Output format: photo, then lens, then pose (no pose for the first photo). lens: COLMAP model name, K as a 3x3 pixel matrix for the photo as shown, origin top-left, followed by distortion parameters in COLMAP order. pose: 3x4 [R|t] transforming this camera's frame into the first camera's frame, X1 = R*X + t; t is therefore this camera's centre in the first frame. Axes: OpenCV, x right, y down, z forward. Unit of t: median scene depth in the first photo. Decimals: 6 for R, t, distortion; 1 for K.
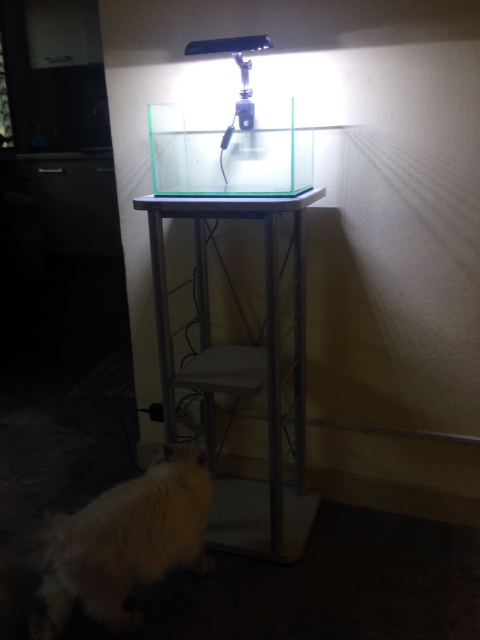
lens RADIAL K [[597.4, 0, 239.8], [0, 597.4, 320.8], [0, 0, 1]] dist [0.005909, 0.000000]
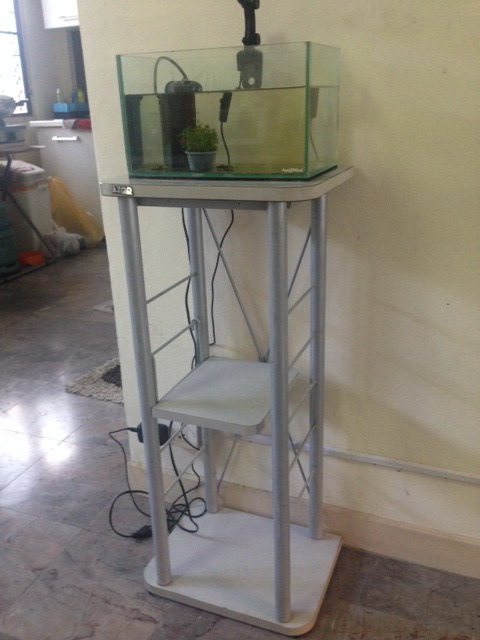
lens RADIAL K [[597.4, 0, 239.8], [0, 597.4, 319.0], [0, 0, 1]] dist [0.005909, 0.000000]
pose [[0.998624, 0.017835, -0.049326, 0.033504], [-0.015435, 0.998698, 0.048619, -0.053120], [0.050128, -0.047790, 0.997599, 0.188389]]
